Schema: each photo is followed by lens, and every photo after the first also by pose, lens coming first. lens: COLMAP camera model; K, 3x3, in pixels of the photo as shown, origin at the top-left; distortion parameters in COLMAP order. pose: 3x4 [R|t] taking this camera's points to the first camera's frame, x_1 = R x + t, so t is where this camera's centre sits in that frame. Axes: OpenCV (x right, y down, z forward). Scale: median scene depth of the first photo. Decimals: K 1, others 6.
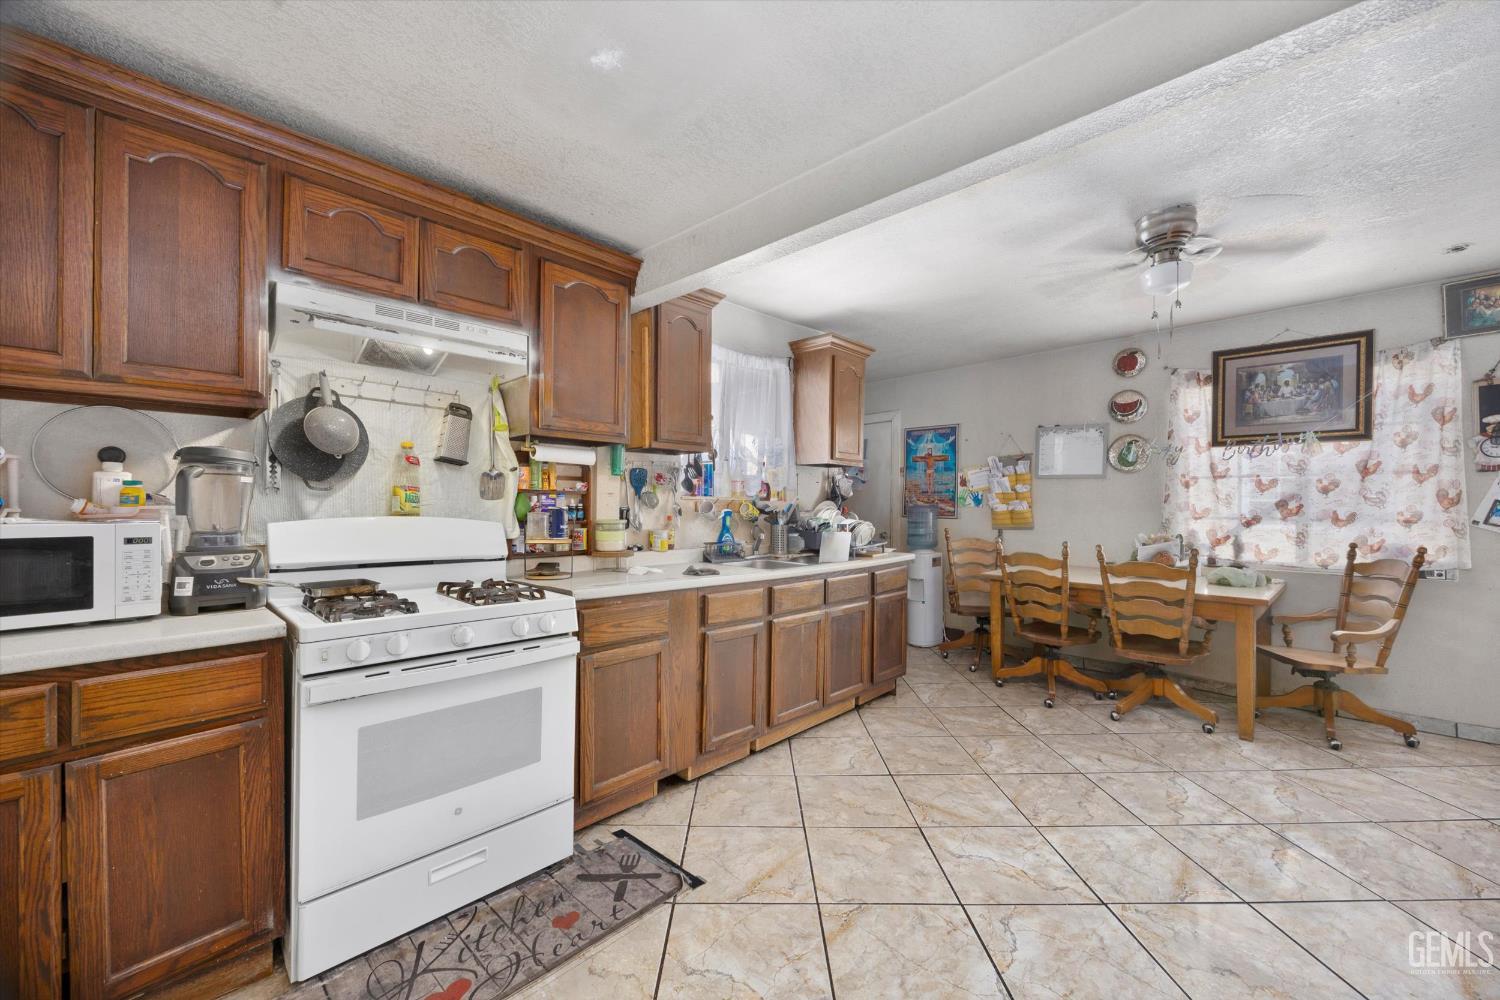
lens RADIAL K [[575.7, 0, 753.8], [0, 575.7, 504.6], [0, 0, 1]] dist [-0.009247, 0.000220]
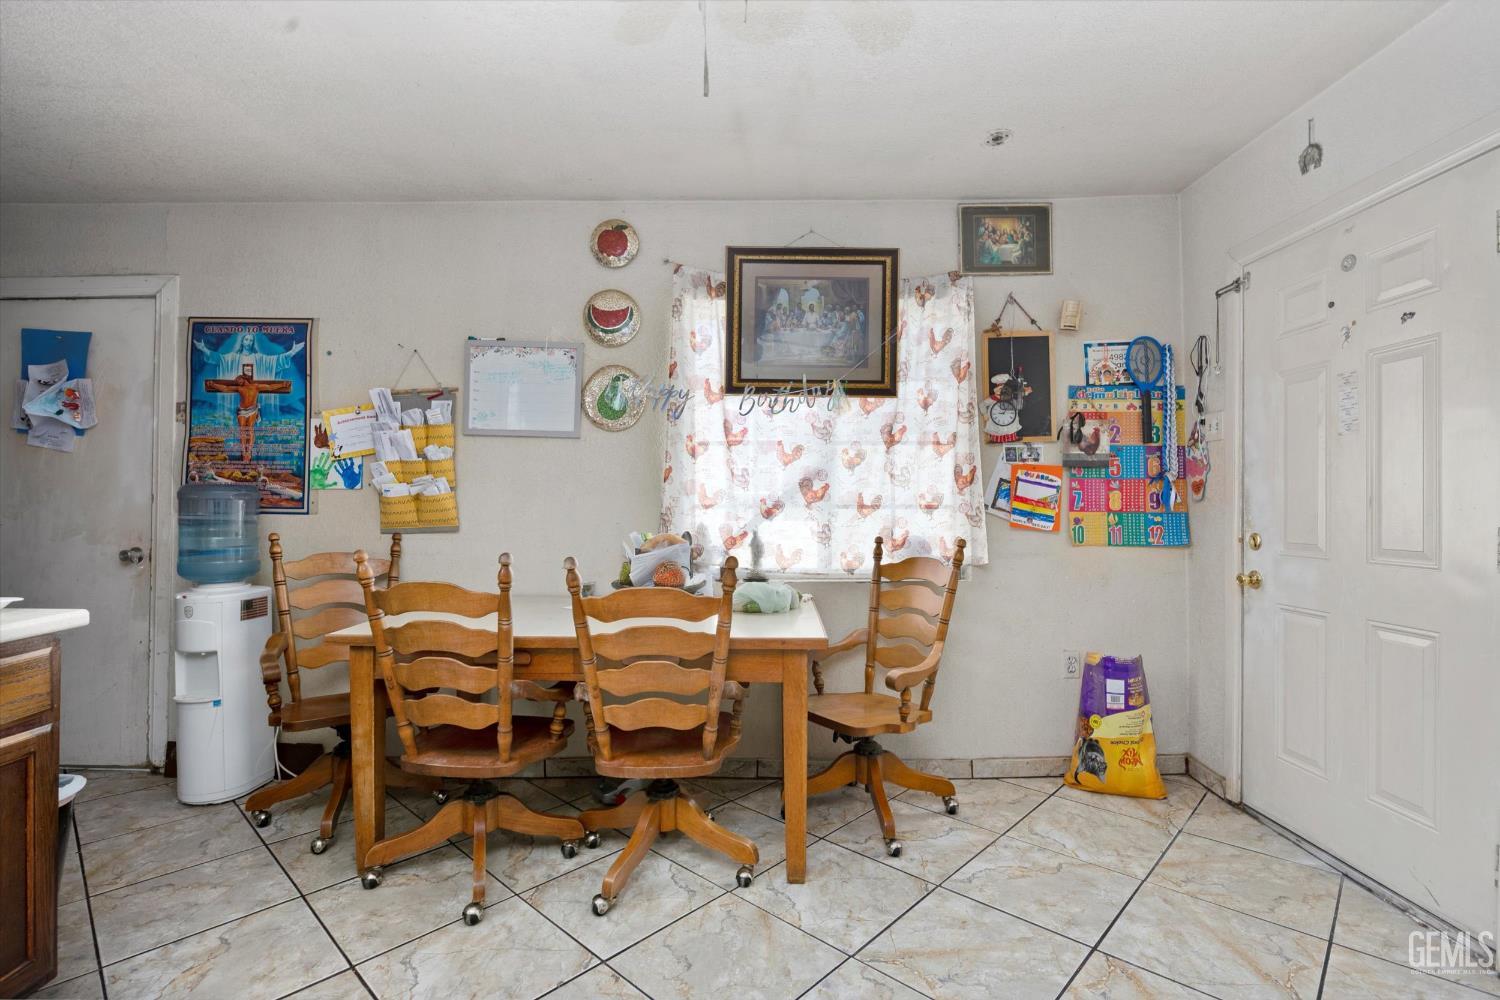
lens RADIAL K [[749.5, 0, 750.0], [0, 749.5, 500.0], [0, 0, 1]] dist [-0.004933, -0.000941]
pose [[0.710359, 0.003586, 0.703830, 0.246963], [0.001669, 0.999976, -0.006779, 0.024955], [-0.703837, 0.005991, 0.710336, 0.414165]]
